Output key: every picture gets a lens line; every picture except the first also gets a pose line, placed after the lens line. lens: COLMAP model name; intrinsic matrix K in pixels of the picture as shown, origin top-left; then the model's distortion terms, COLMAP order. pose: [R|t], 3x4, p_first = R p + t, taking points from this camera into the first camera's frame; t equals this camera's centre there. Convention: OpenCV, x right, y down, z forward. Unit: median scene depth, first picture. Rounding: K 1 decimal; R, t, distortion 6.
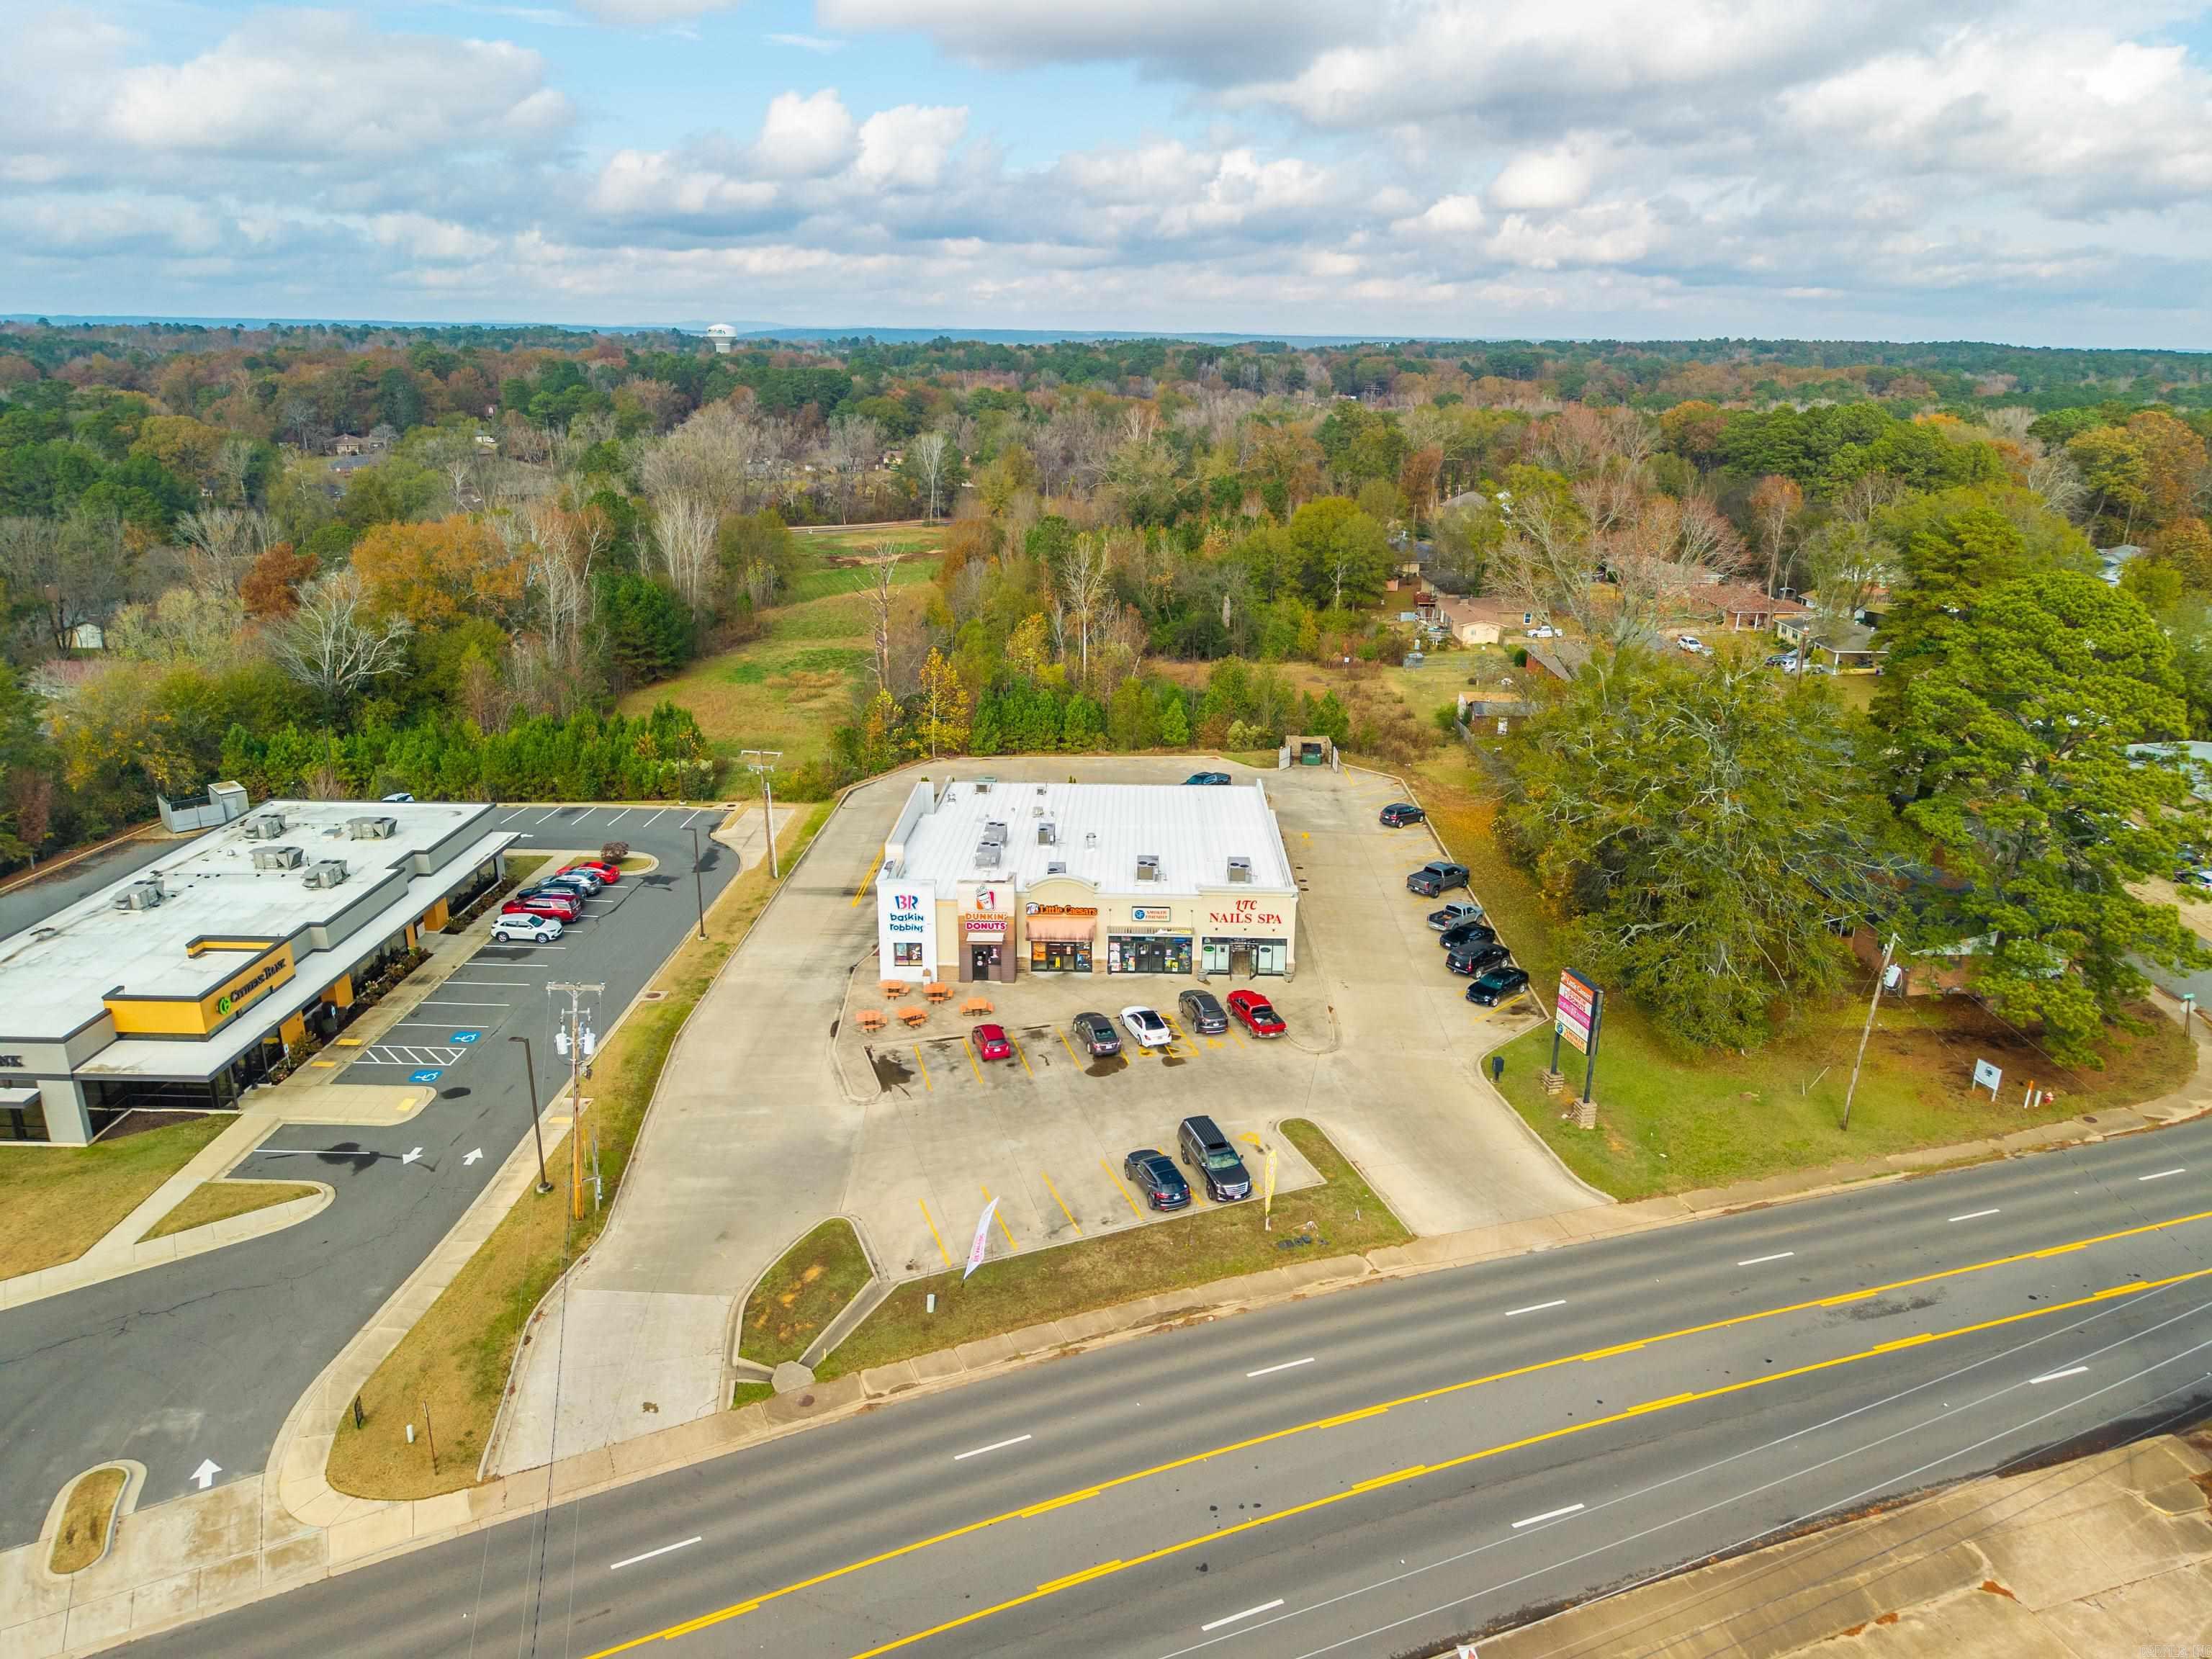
lens RADIAL K [[1473.0, 0, 1126.6], [0, 1473.0, 827.0], [0, 0, 1]] dist [-0.000466, 0.000825]
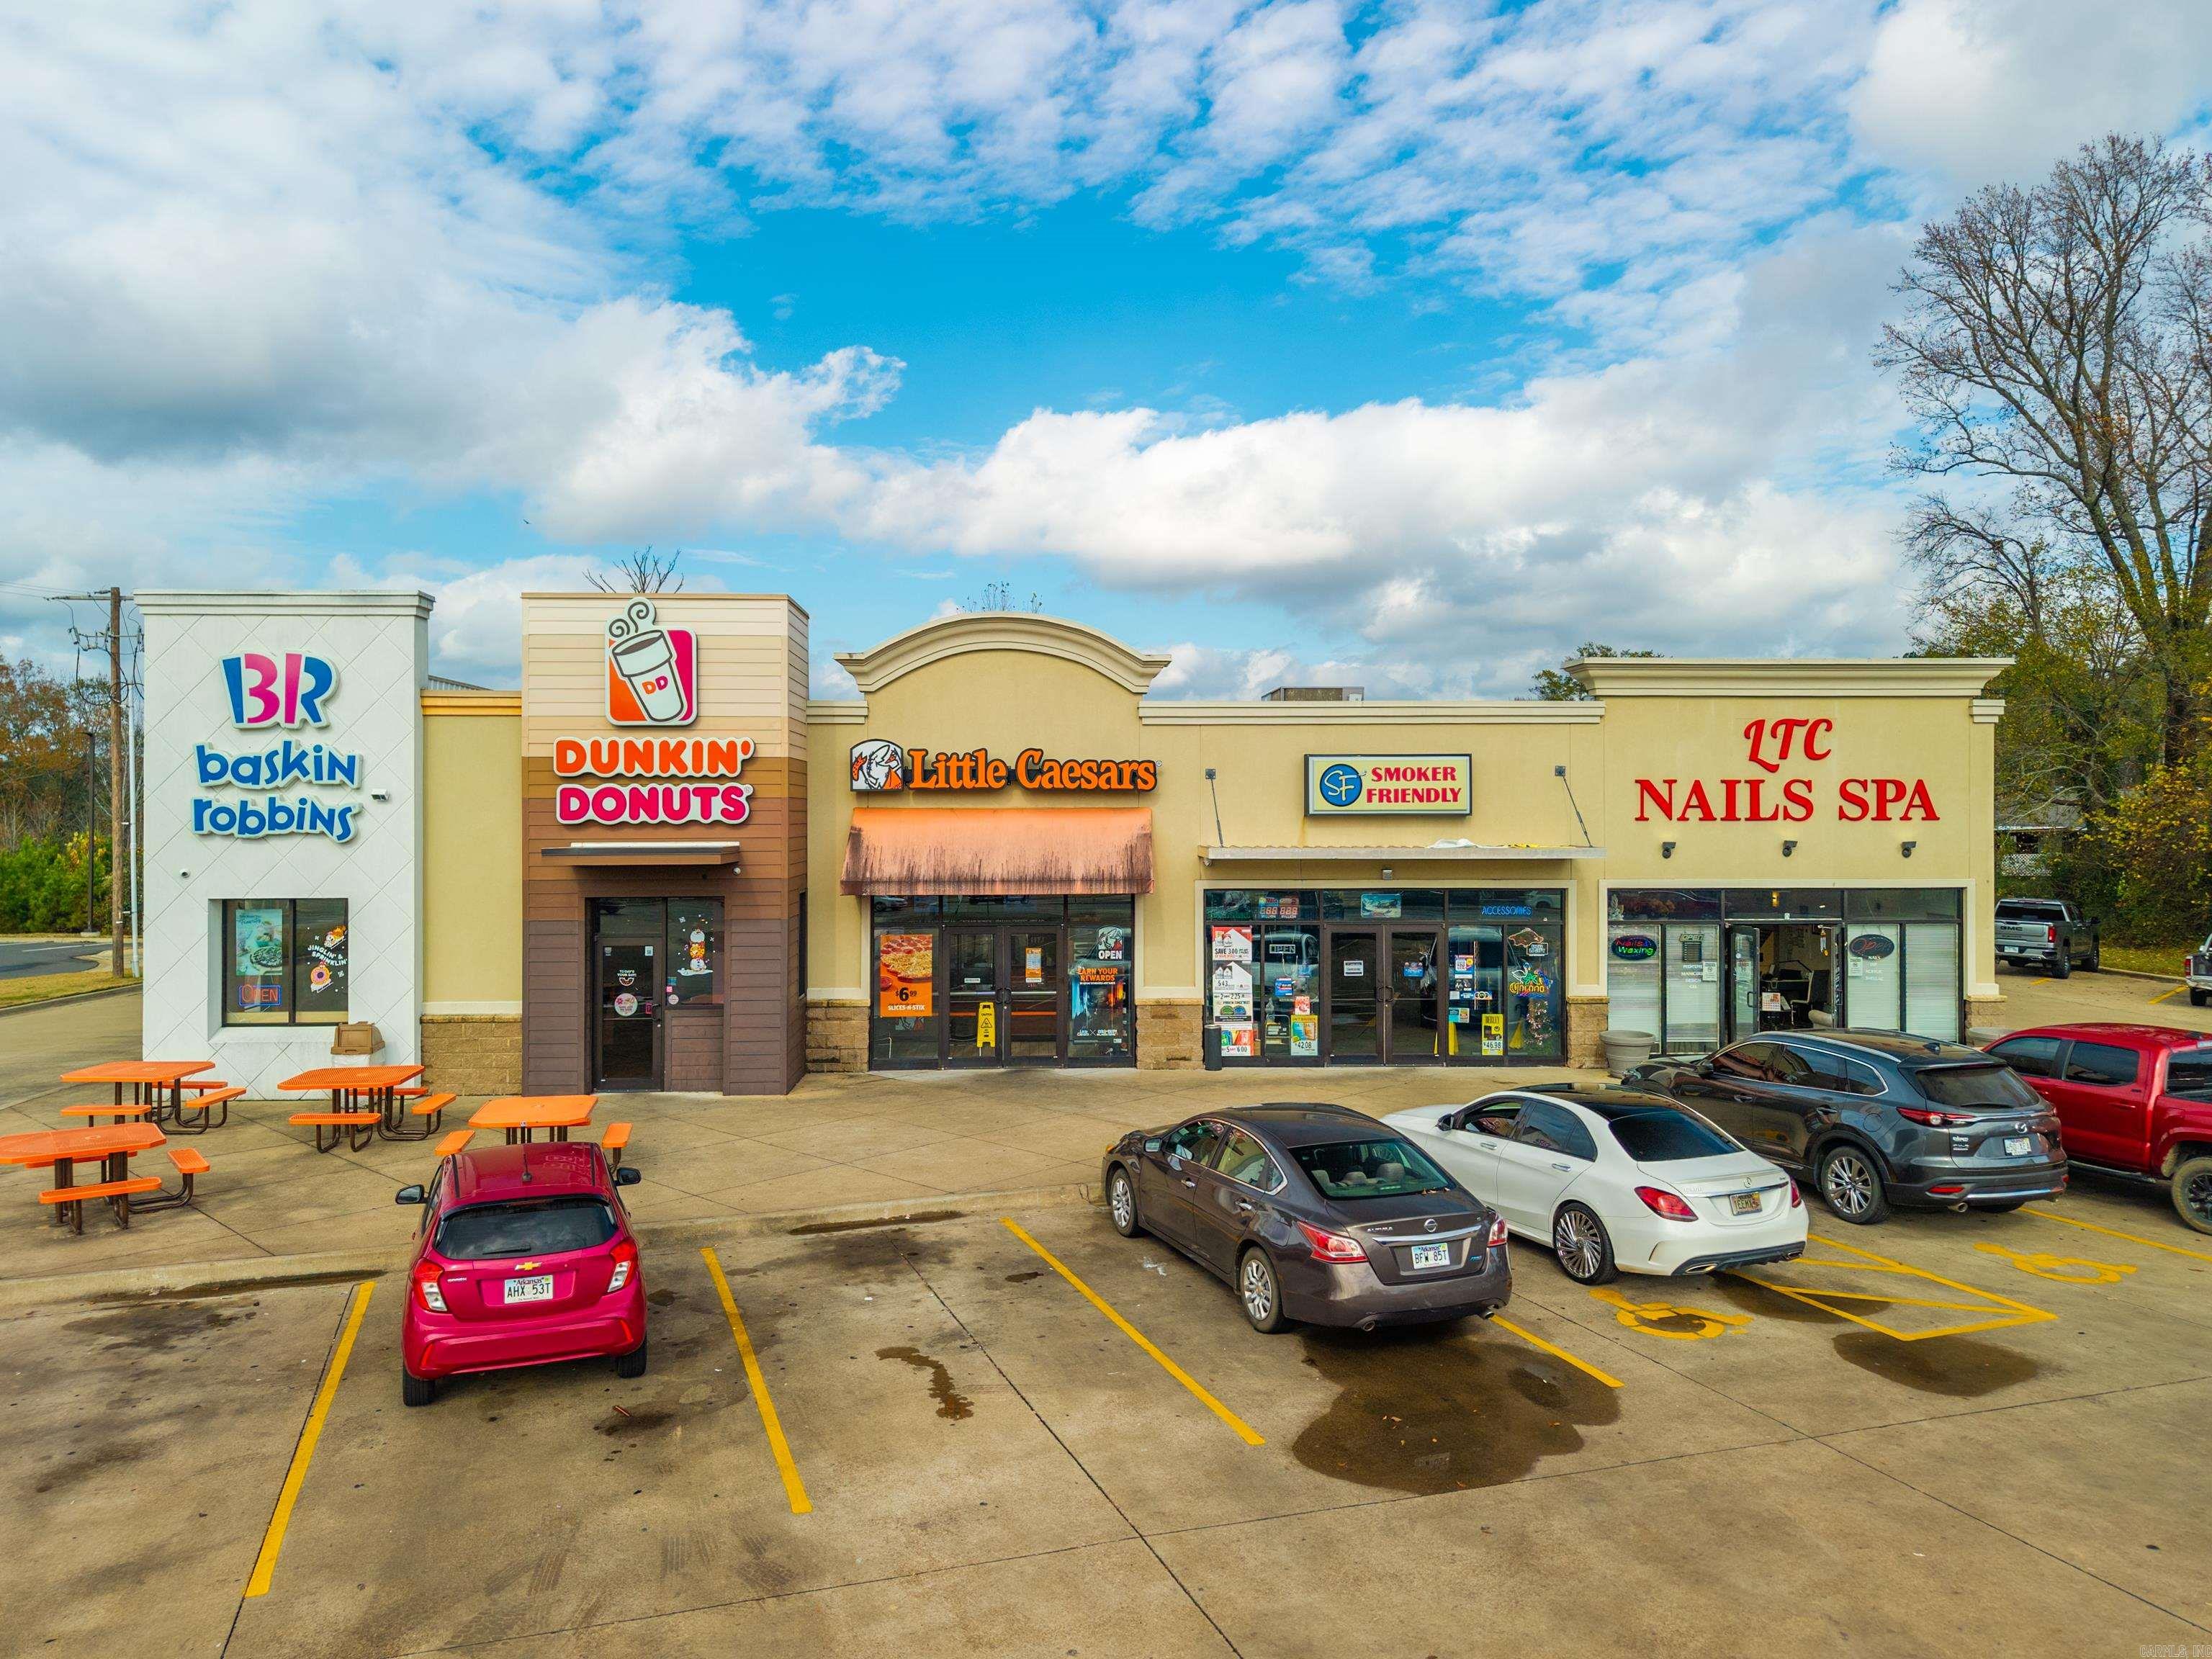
lens RADIAL K [[1485.3, 0, 1091.2], [0, 1485.3, 835.9], [0, 0, 1]] dist [0.004441, -0.003152]
pose [[0.998221, -0.007155, 0.059188, -0.048538], [0.025605, 0.948005, -0.317224, 0.153645], [-0.053840, 0.318176, 0.946502, 0.860474]]
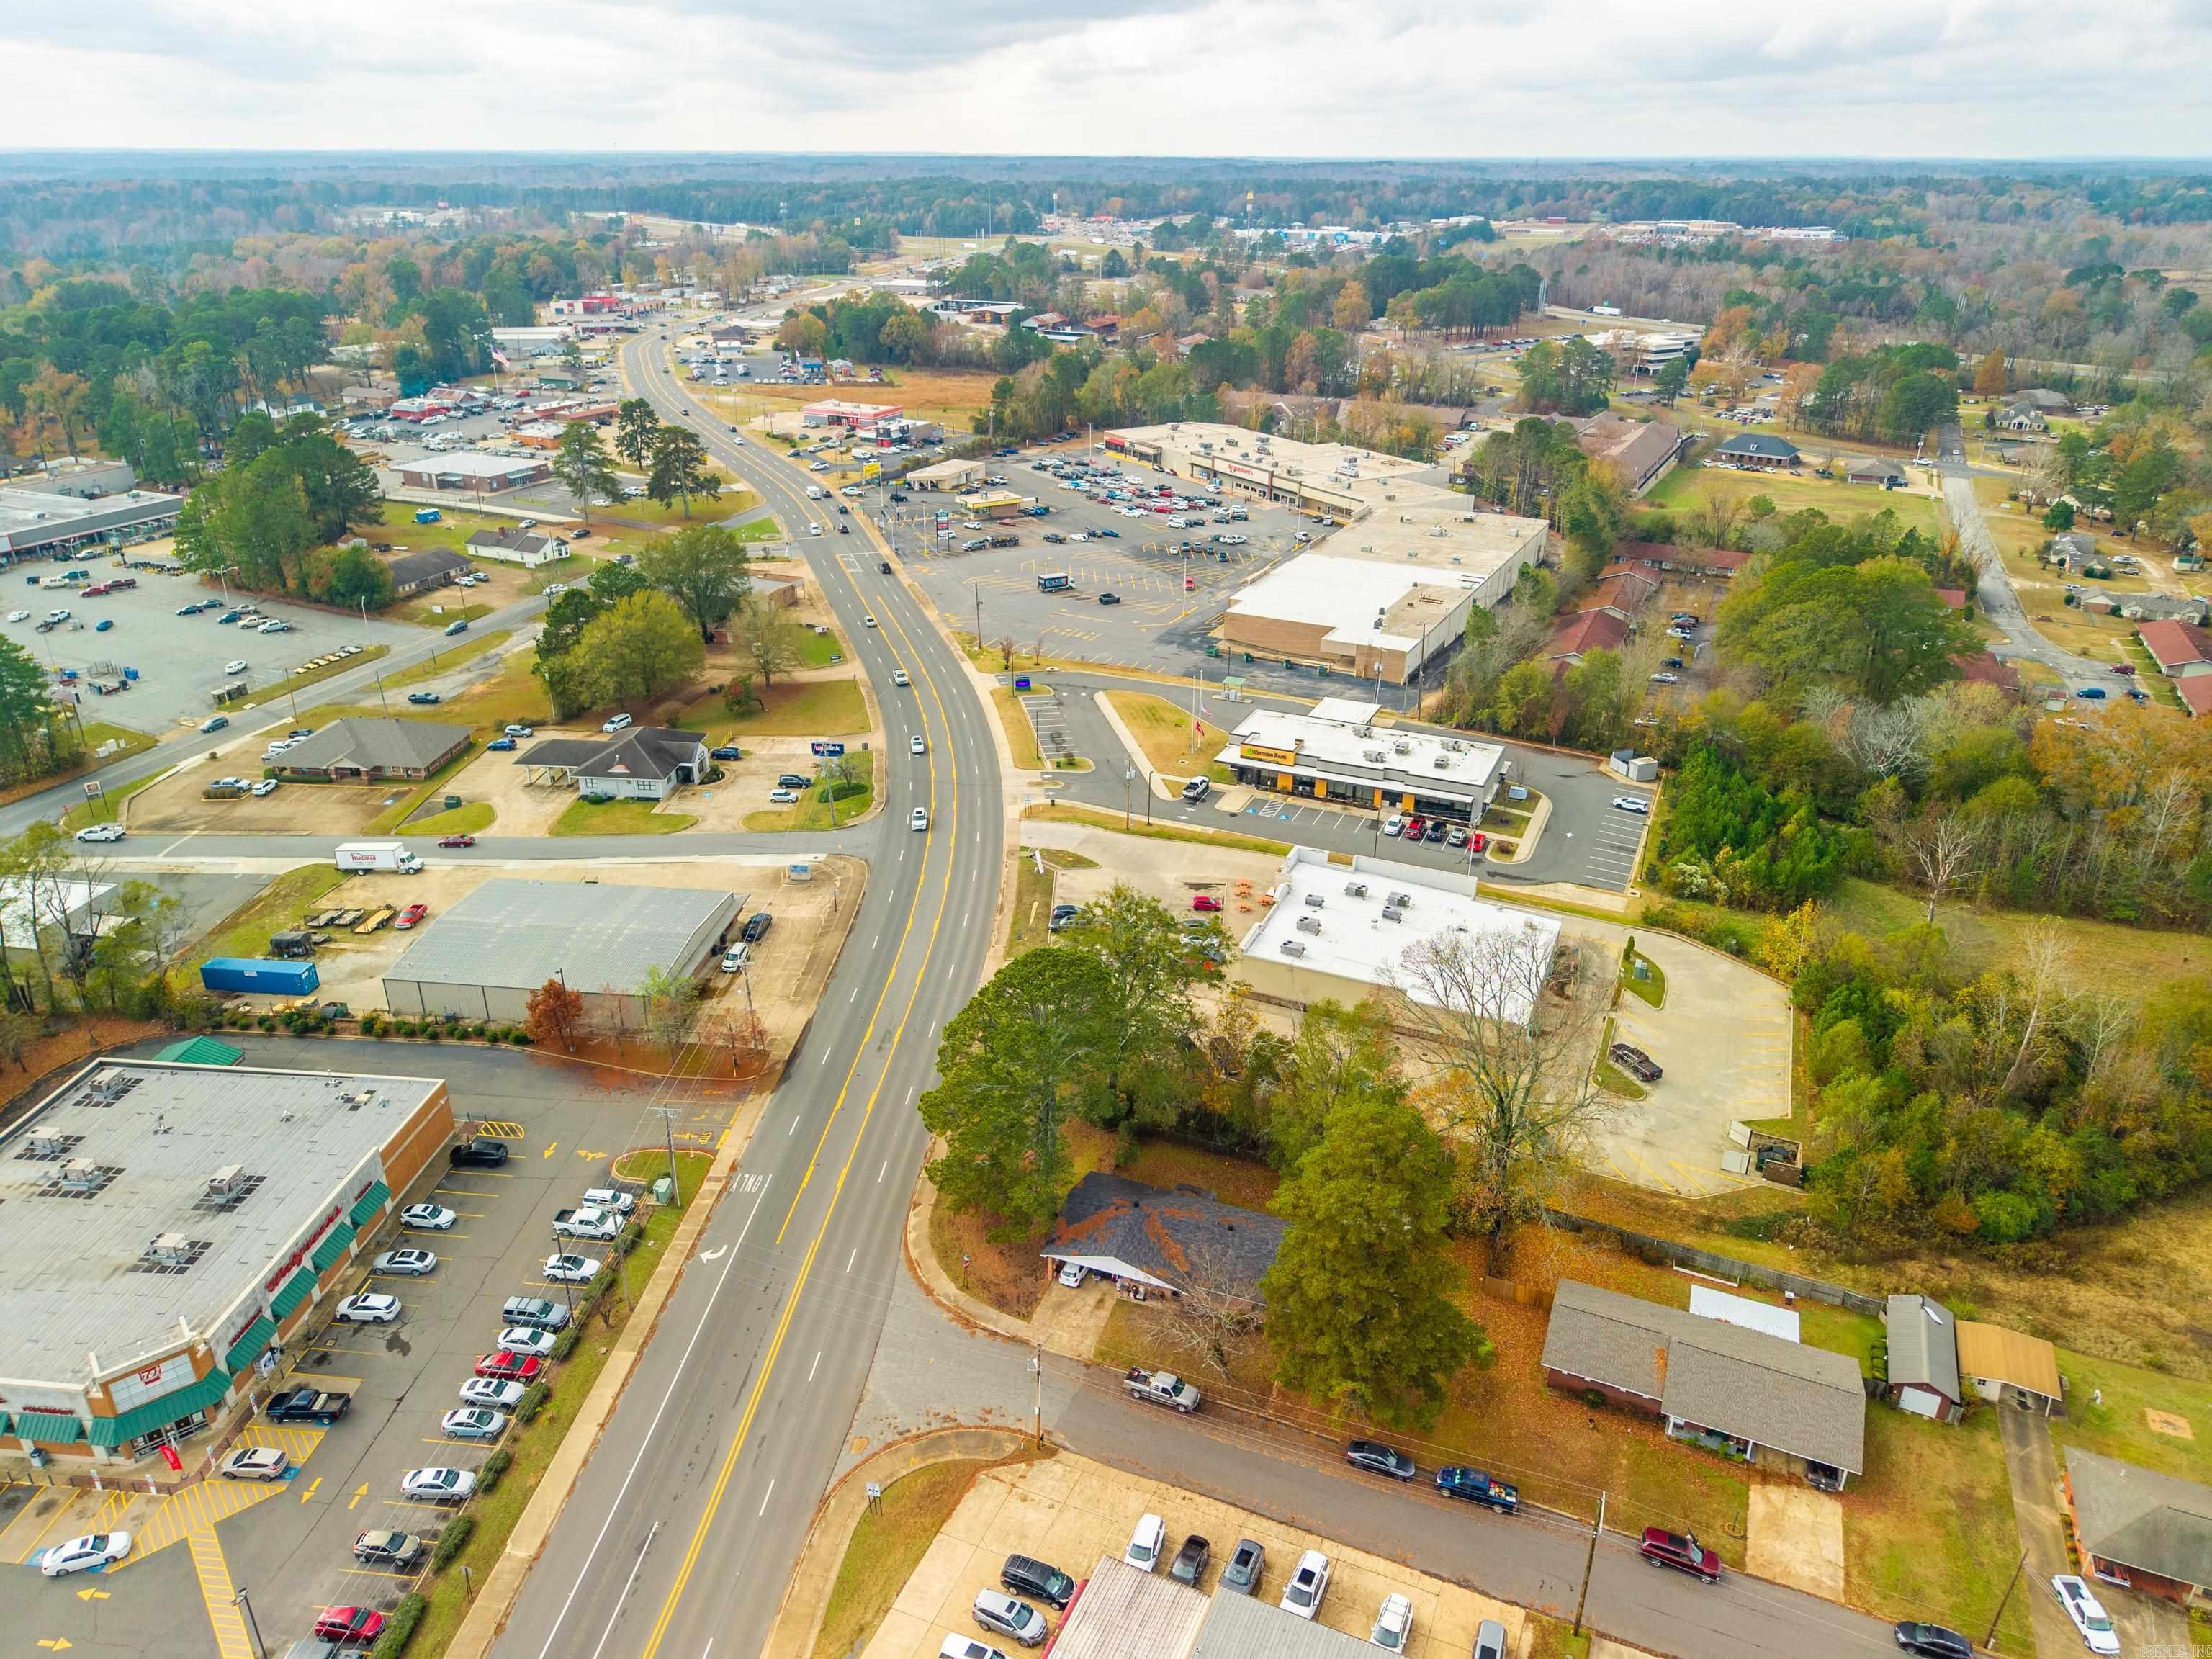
lens RADIAL K [[1504.4, 0, 1106.0], [0, 1504.4, 829.5], [0, 0, 1]] dist [0.089771, -0.002571]
pose [[-0.387373, 0.372161, -0.843468, 1.803660], [-0.302532, 0.812923, 0.497625, -1.007716], [0.870871, 0.447942, -0.202314, 1.274091]]
